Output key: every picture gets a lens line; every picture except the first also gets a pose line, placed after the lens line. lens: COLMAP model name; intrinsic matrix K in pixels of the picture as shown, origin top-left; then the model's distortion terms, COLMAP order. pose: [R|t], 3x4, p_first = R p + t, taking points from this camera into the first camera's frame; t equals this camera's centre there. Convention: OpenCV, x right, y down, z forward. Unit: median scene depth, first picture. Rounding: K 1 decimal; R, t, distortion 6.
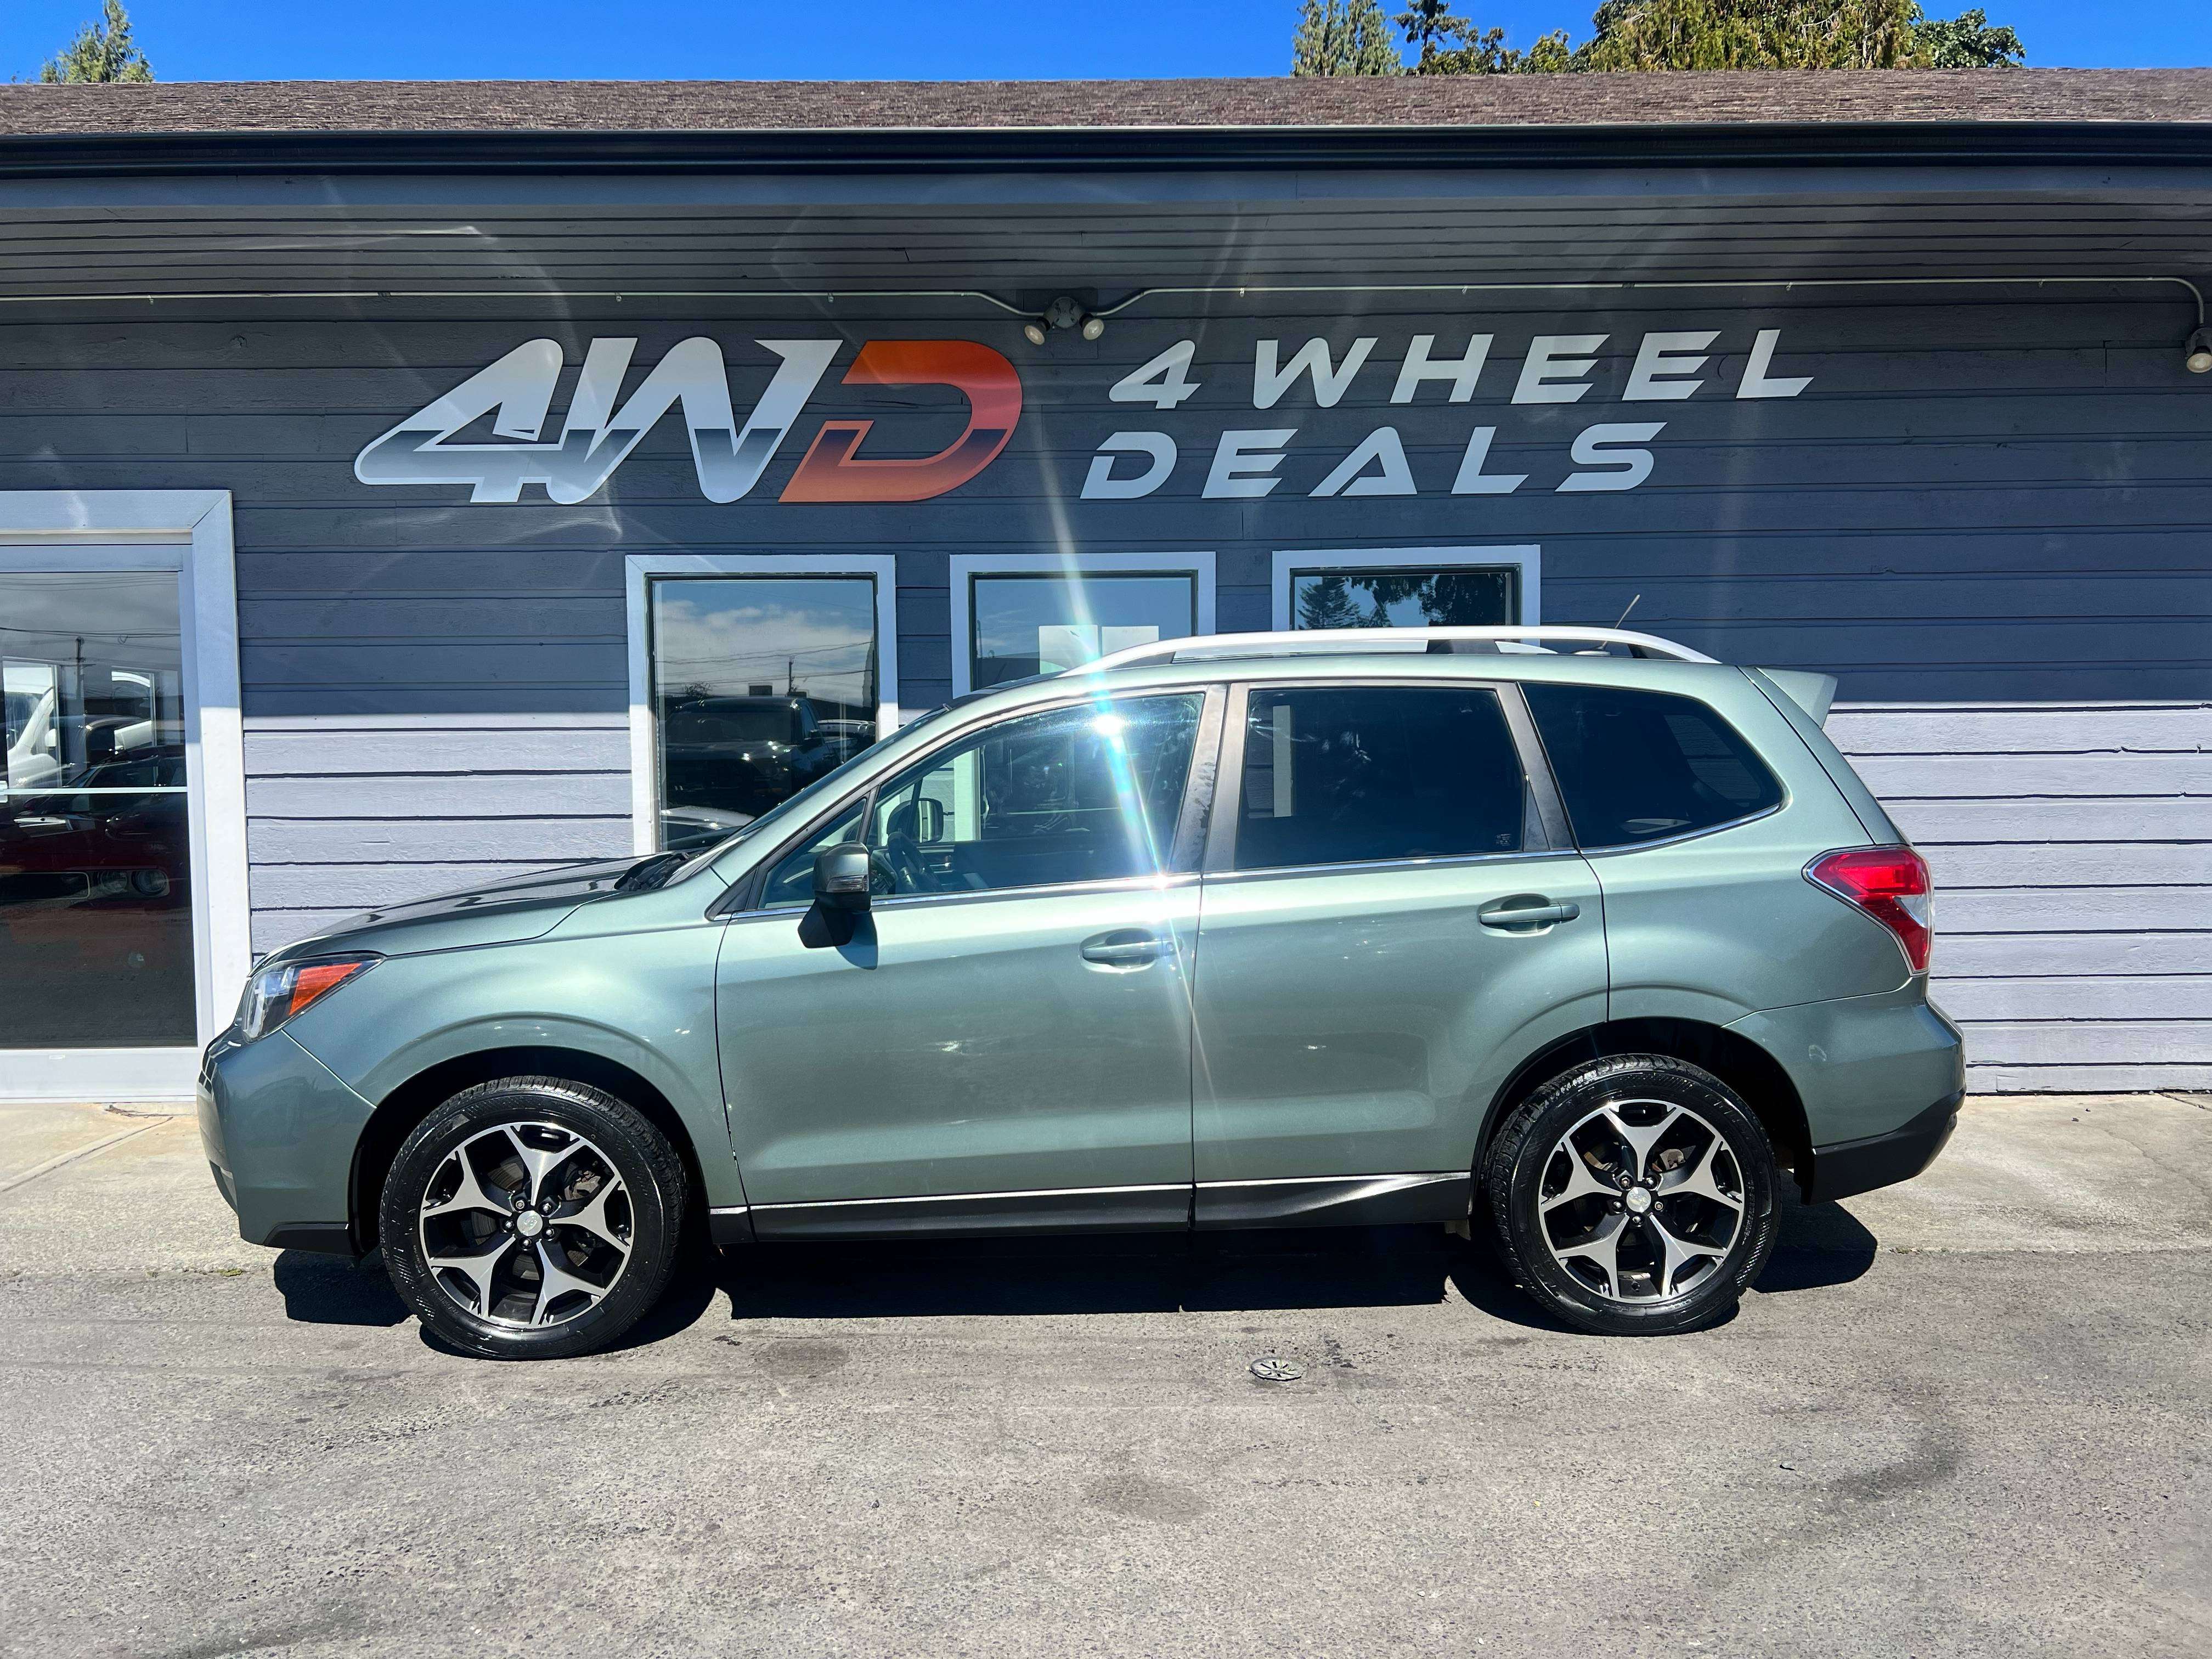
lens RADIAL K [[1681.1, 0, 1106.0], [0, 1681.1, 829.5], [0, 0, 1]] dist [0.054608, -0.062535]
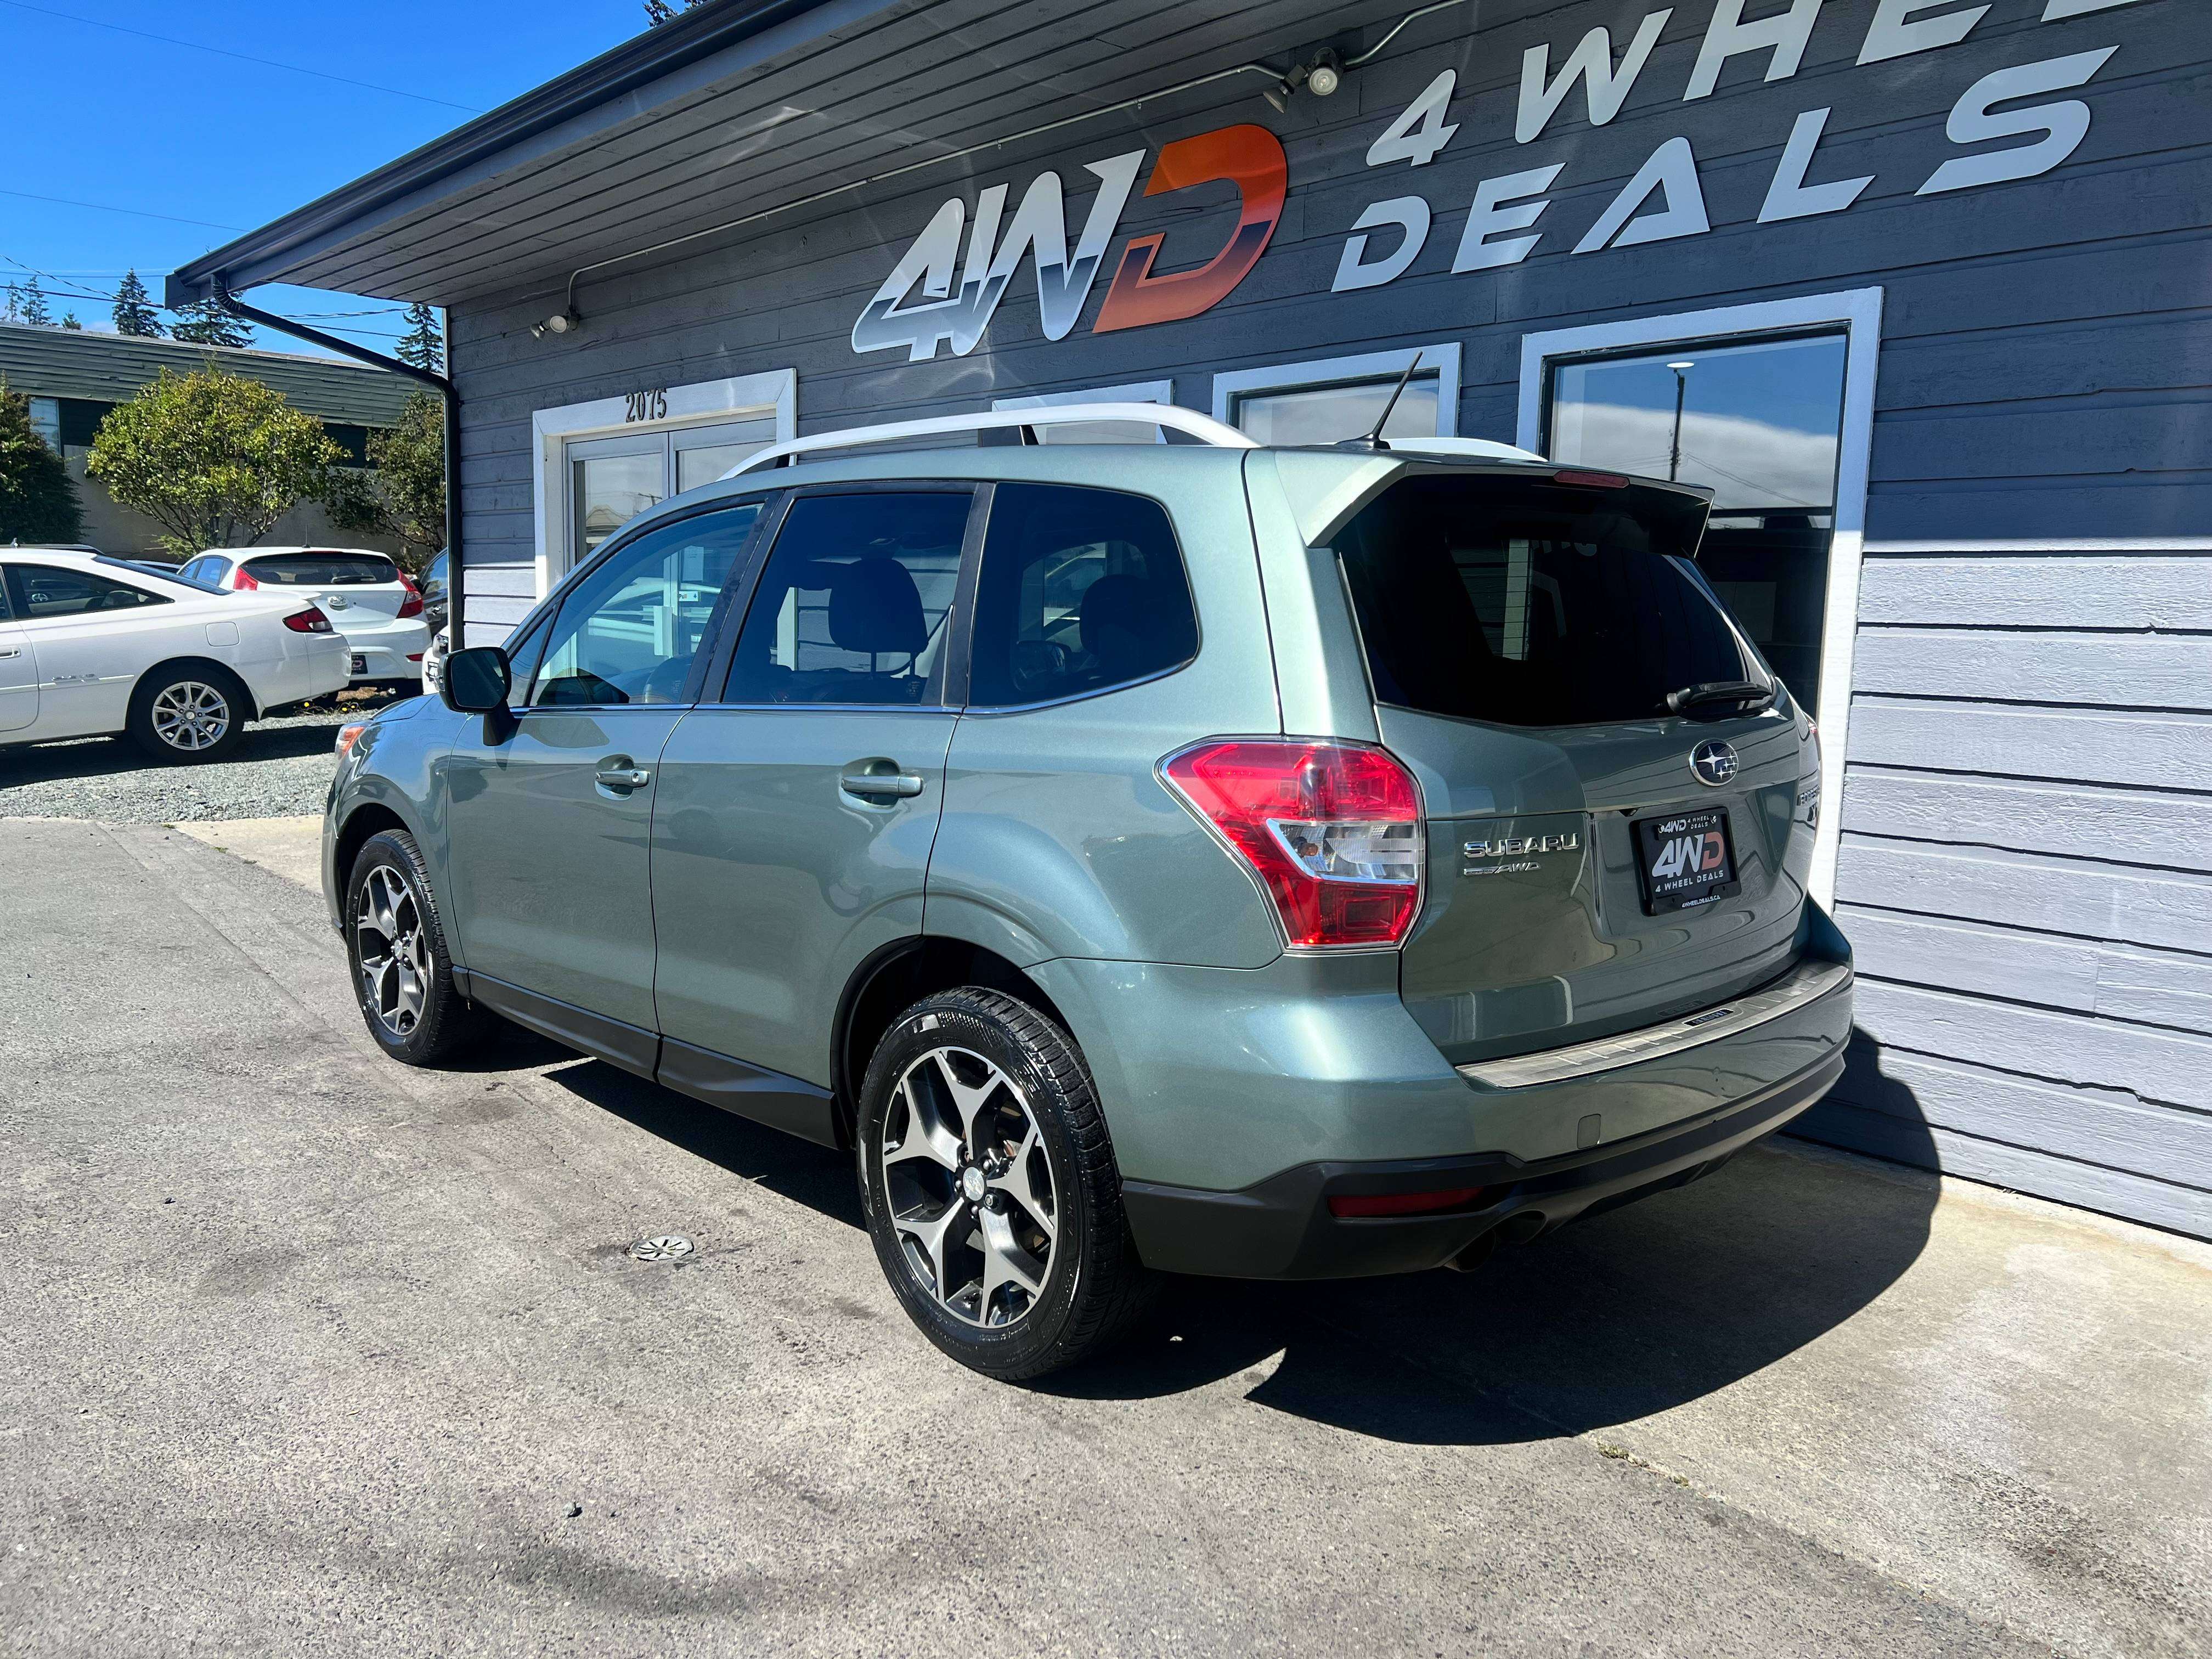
lens RADIAL K [[1681.1, 0, 1106.0], [0, 1681.1, 829.5], [0, 0, 1]] dist [0.054608, -0.062535]
pose [[0.663232, 0.122022, -0.738399, 0.563261], [-0.074800, 0.992487, 0.096825, -0.006045], [0.744666, -0.008985, 0.667376, 0.357787]]
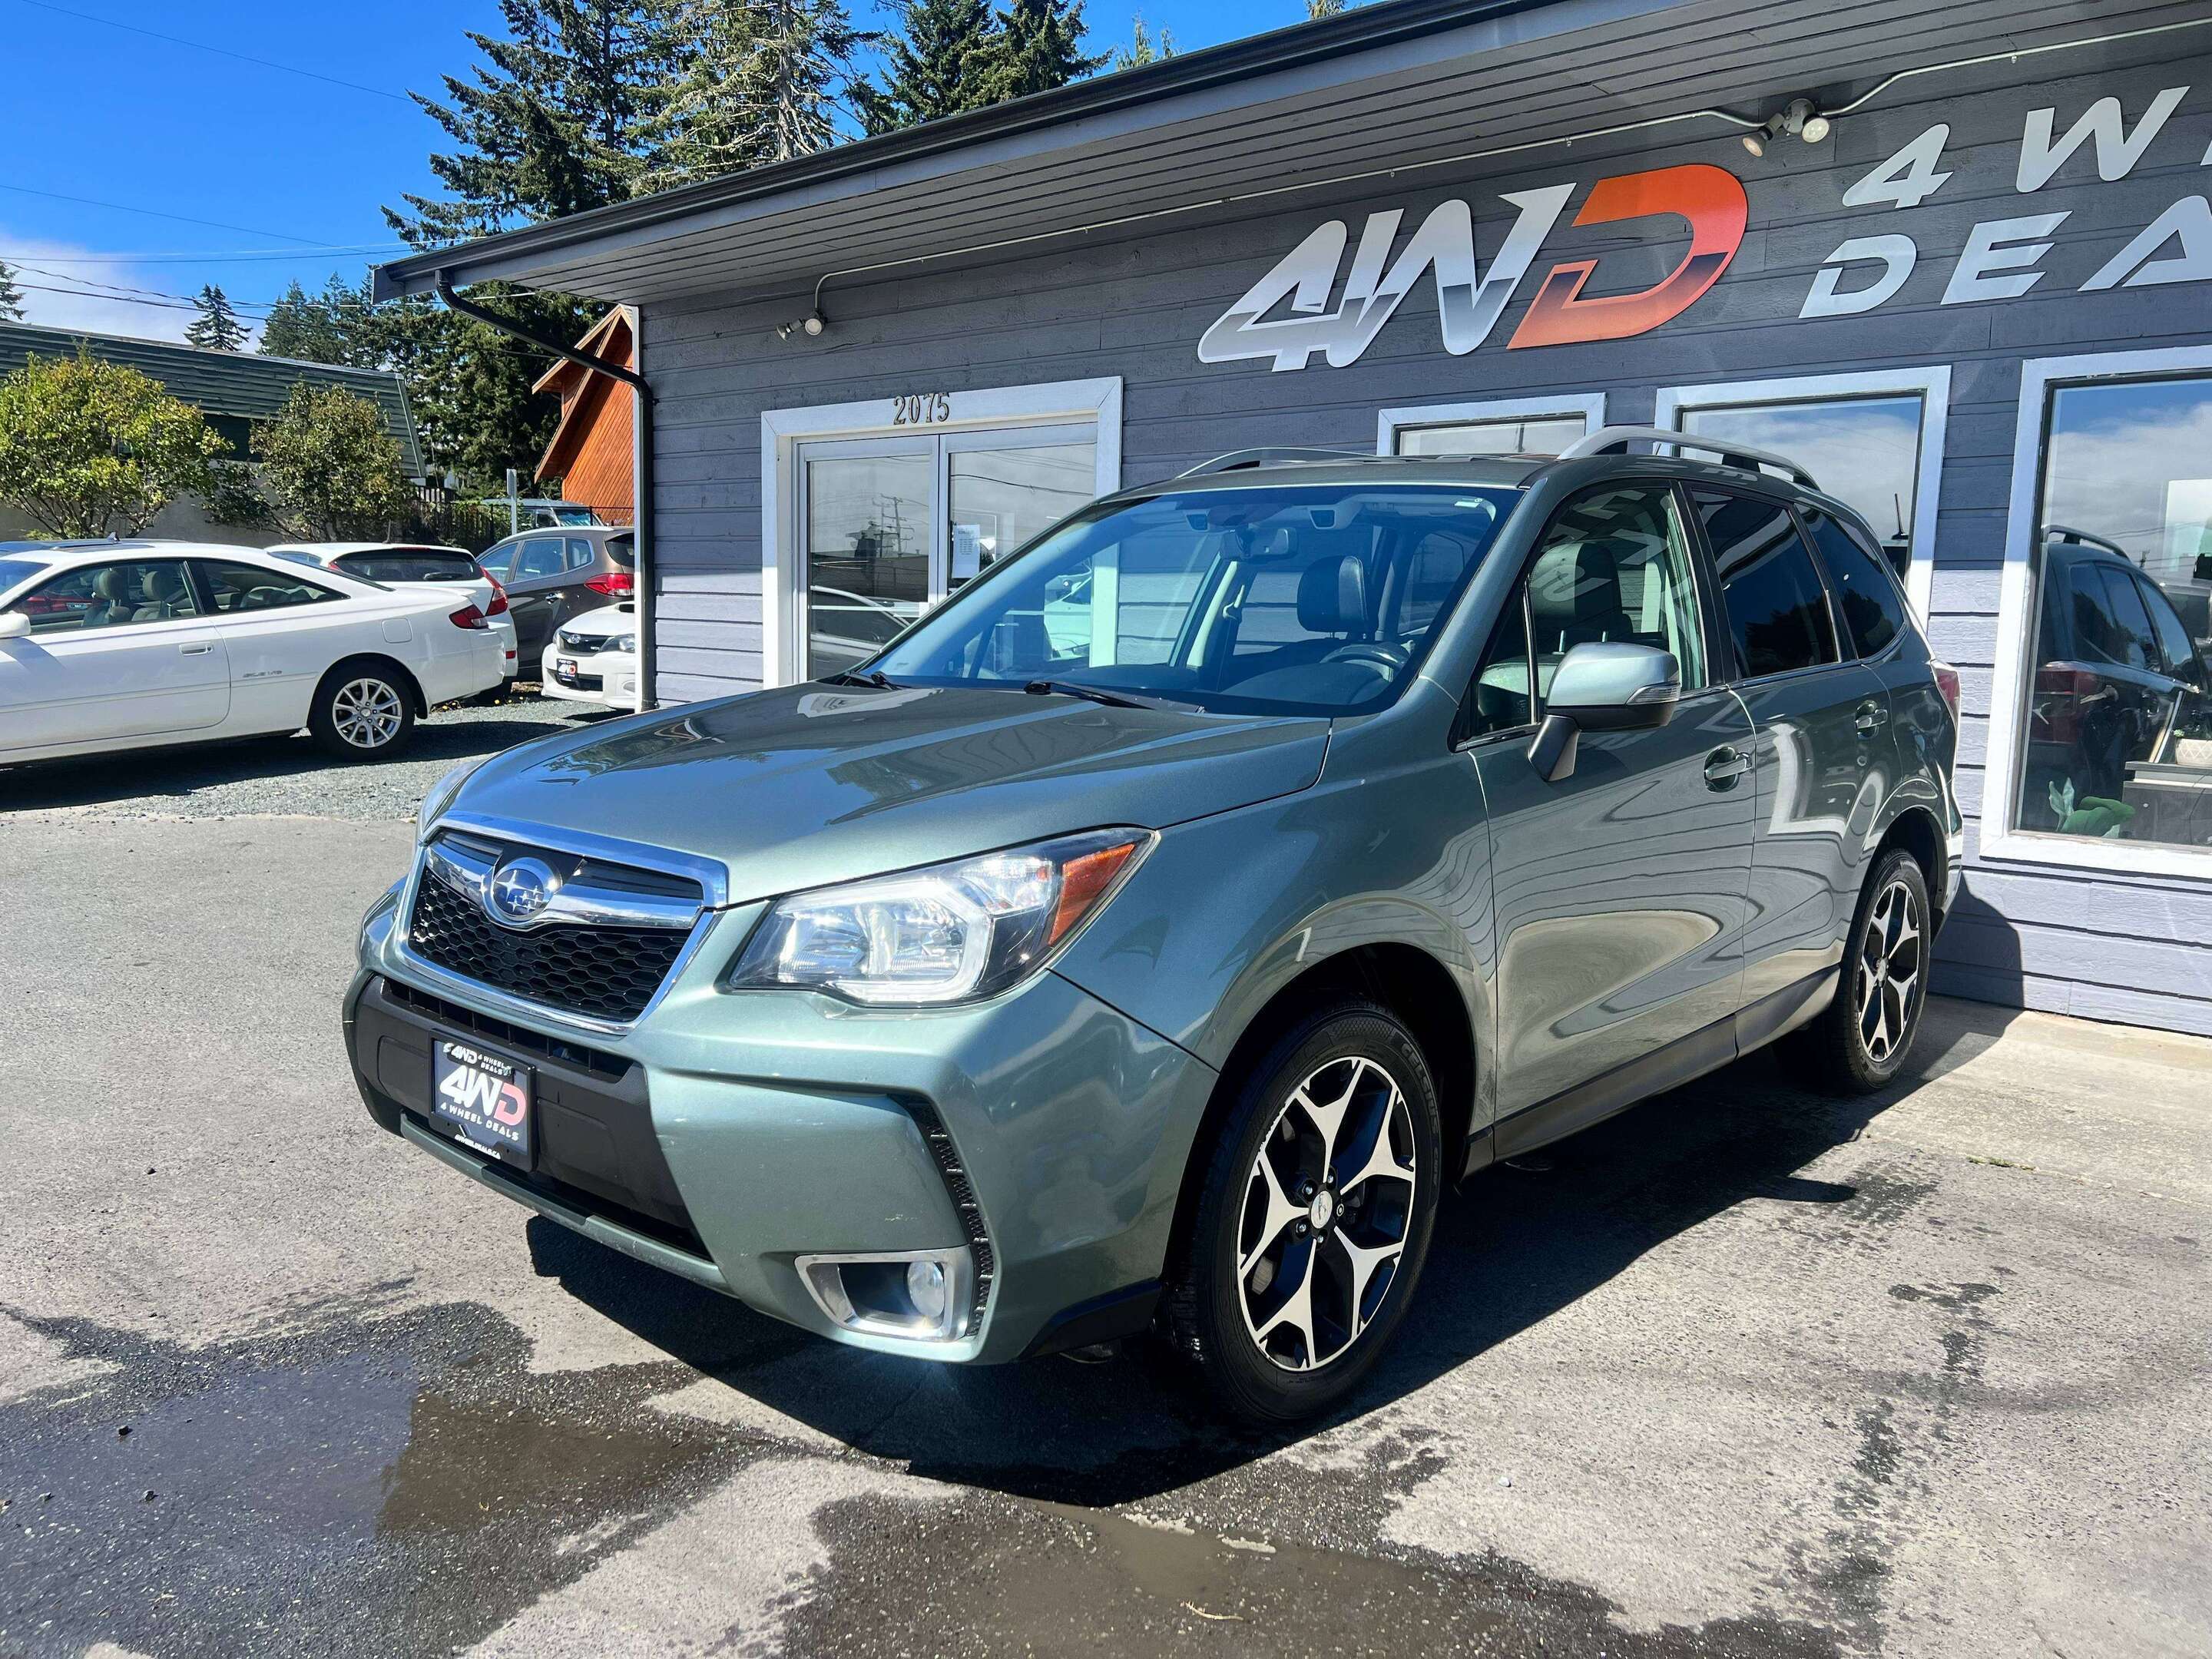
lens RADIAL K [[1681.1, 0, 1106.0], [0, 1681.1, 829.5], [0, 0, 1]] dist [0.054608, -0.062535]
pose [[0.740133, 0.112449, -0.662992, 0.355679], [-0.071688, 0.993495, 0.088476, 0.028206], [0.668628, -0.017956, 0.743380, 0.043019]]
